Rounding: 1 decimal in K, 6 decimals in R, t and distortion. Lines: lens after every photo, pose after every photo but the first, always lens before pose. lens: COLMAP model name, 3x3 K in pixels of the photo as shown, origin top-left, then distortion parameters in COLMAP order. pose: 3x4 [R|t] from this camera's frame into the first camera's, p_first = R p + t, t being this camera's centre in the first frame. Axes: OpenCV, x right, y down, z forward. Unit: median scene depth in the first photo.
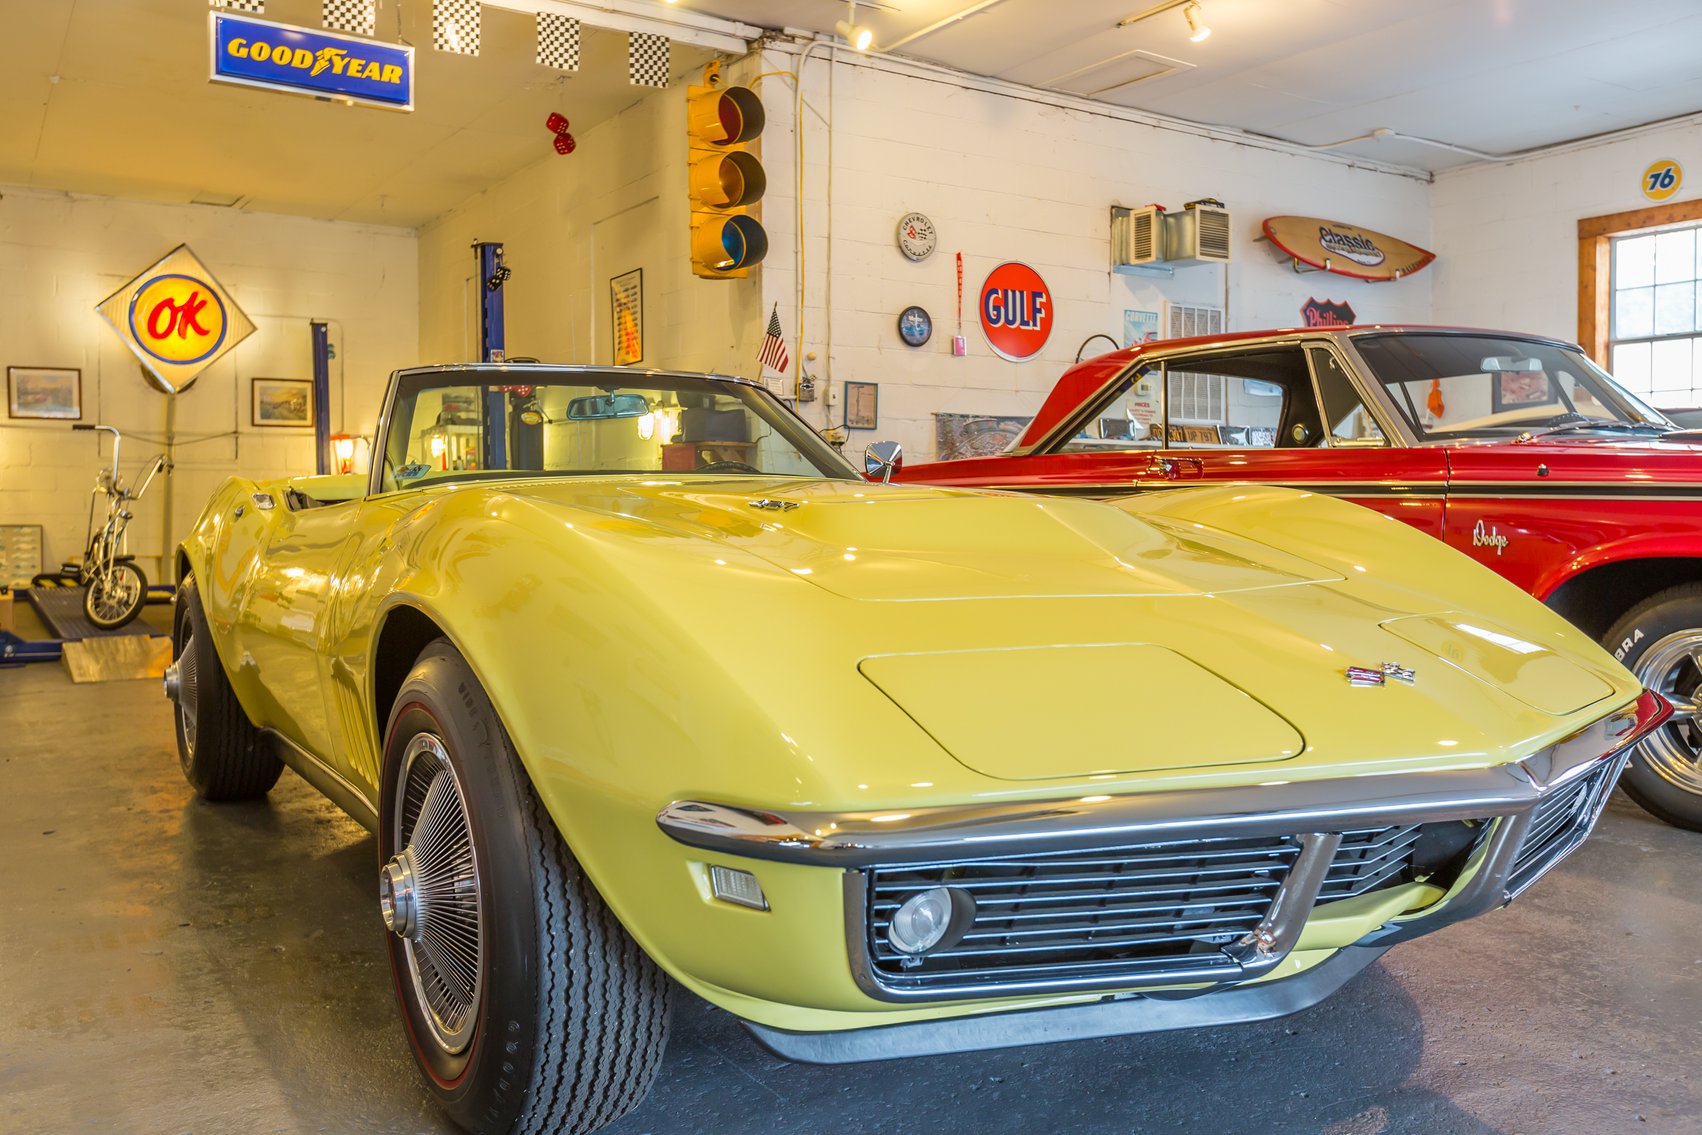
lens RADIAL K [[1385.0, 0, 851.2], [0, 1385.0, 552.1], [0, 0, 1]] dist [-0.002045, 0.002274]
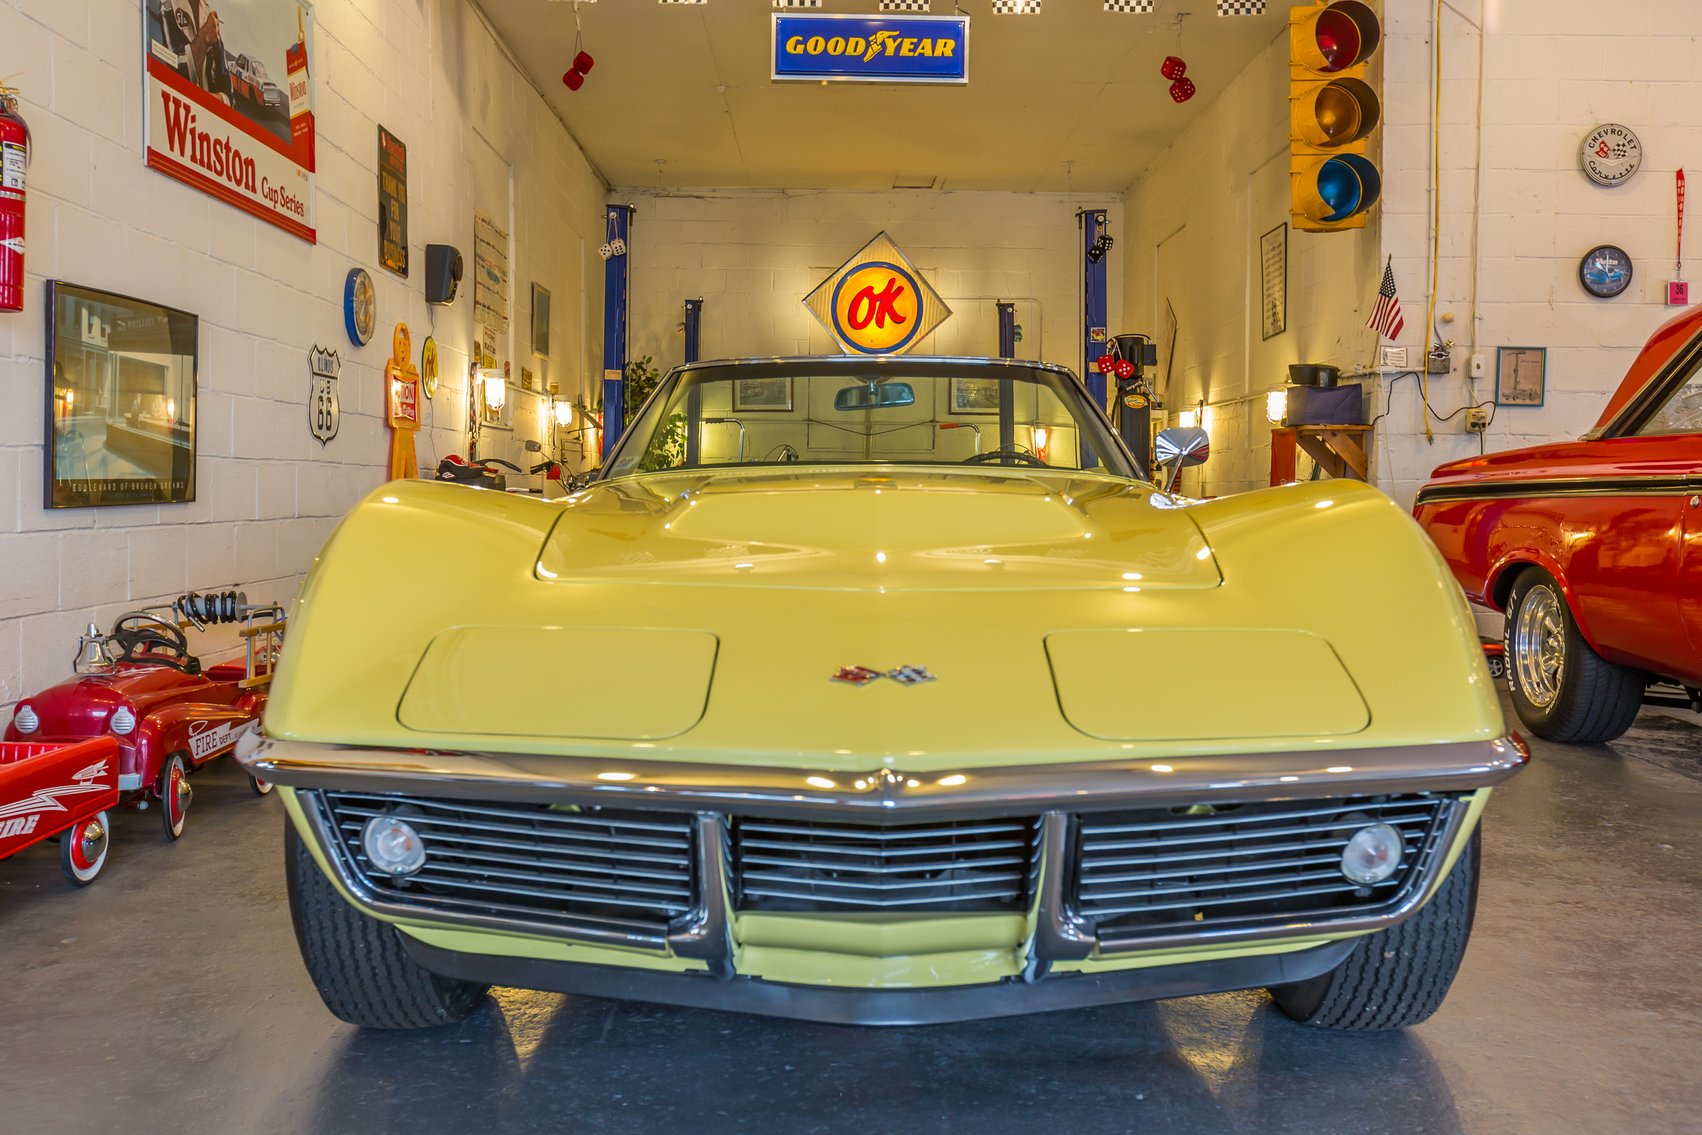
lens RADIAL K [[1636.3, 0, 851.0], [0, 1636.3, 567.5], [0, 0, 1]] dist [-0.003377, 0.005690]
pose [[0.844561, 0.031906, -0.534508, 0.188977], [-0.028051, 0.999489, 0.015338, -0.000284], [0.534724, 0.002039, 0.845024, 0.005382]]
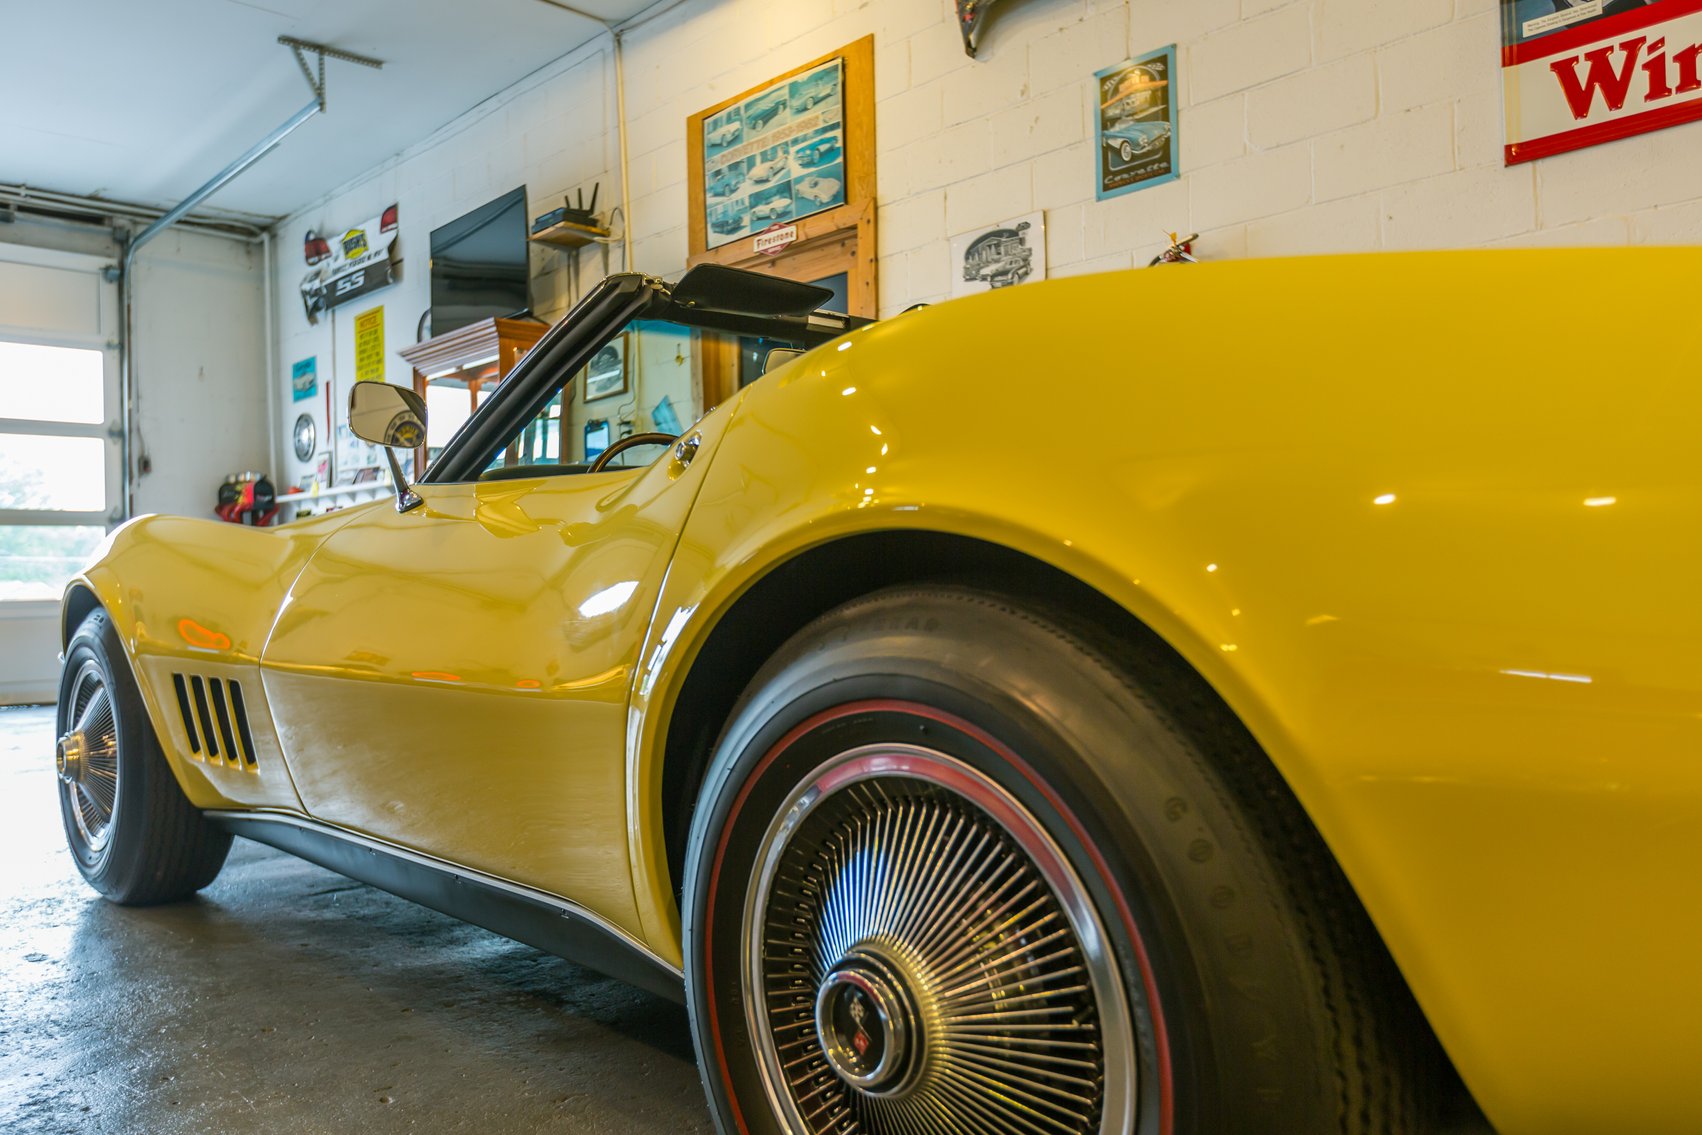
lens RADIAL K [[1269.2, 0, 851.0], [0, 1269.2, 567.5], [0, 0, 1]] dist [0.007104, 0.000026]
pose [[-0.979949, 0.023199, -0.197894, -0.028805], [0.018979, 0.999551, 0.023196, -0.006677], [0.198343, 0.018975, -0.979949, 0.717566]]
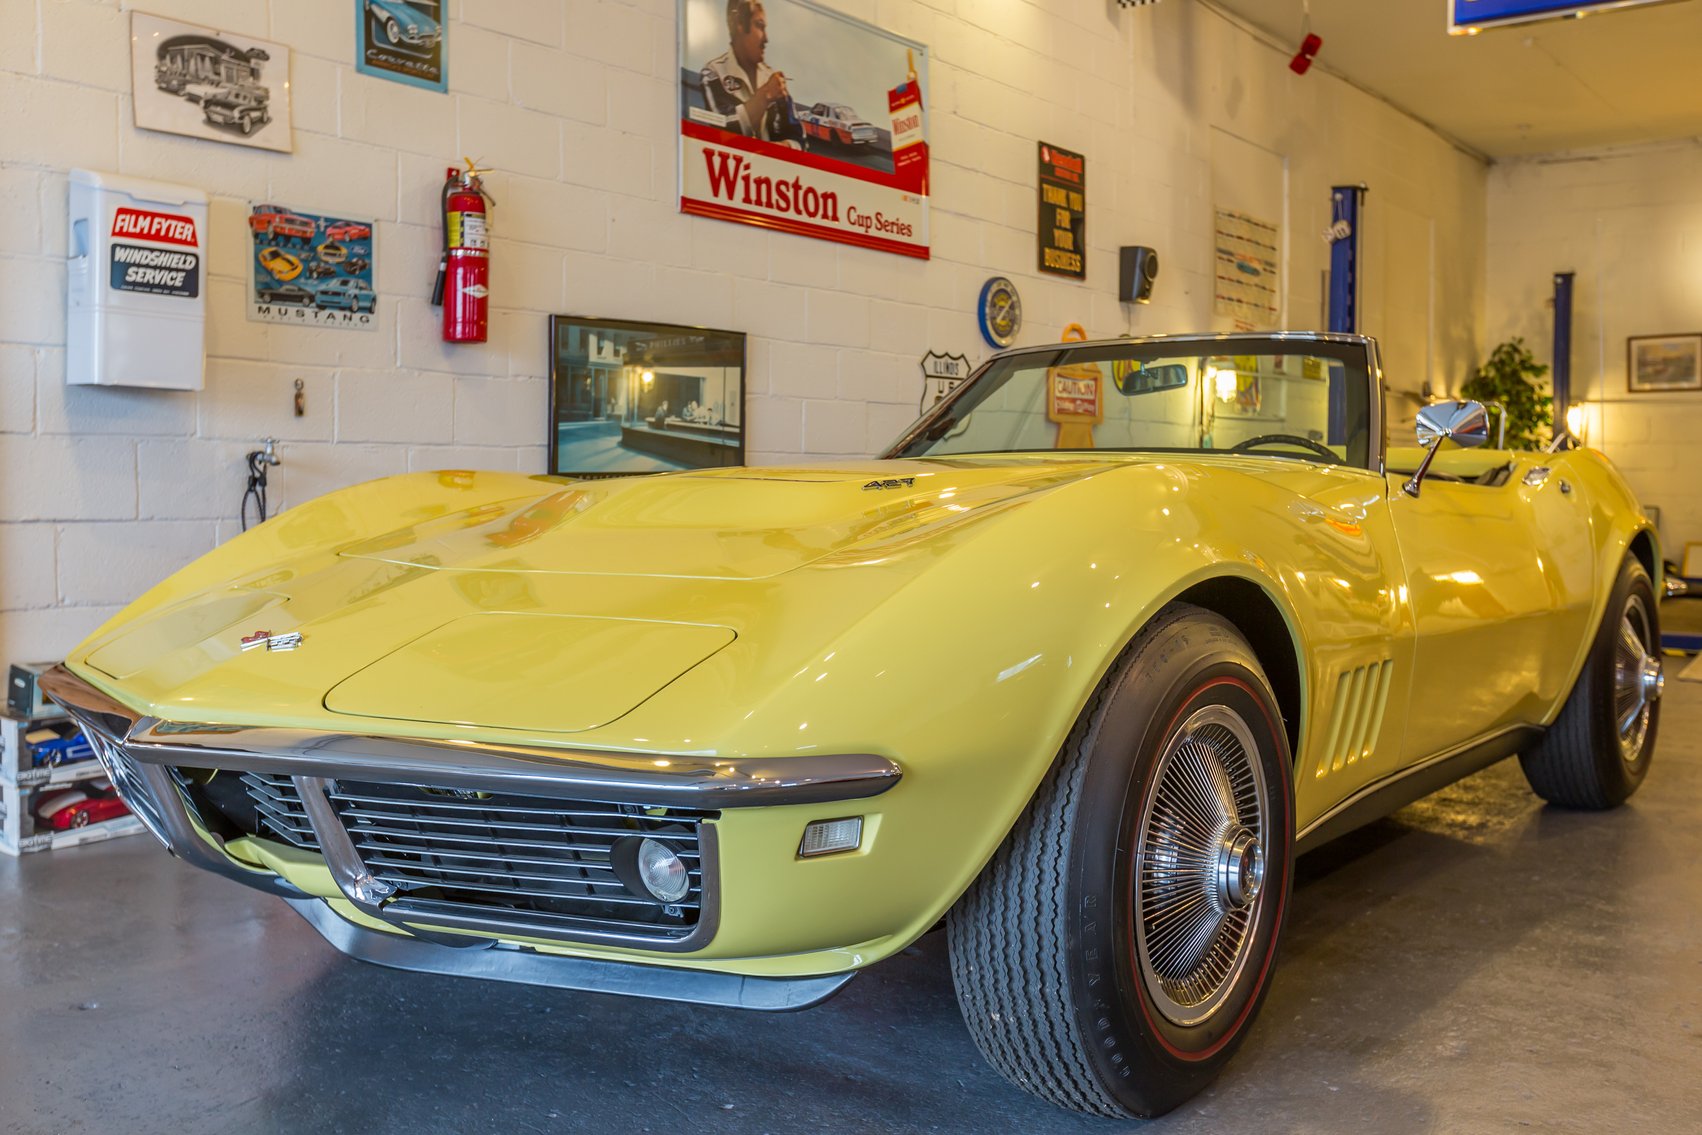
lens RADIAL K [[1592.8, 0, 847.0], [0, 1592.8, 554.1], [0, 0, 1]] dist [-0.001375, -0.000241]
pose [[0.338935, 0.047520, -0.939609, 0.332192], [-0.039390, 0.998565, 0.036293, -0.007926], [0.939985, 0.024711, 0.340321, 0.194719]]
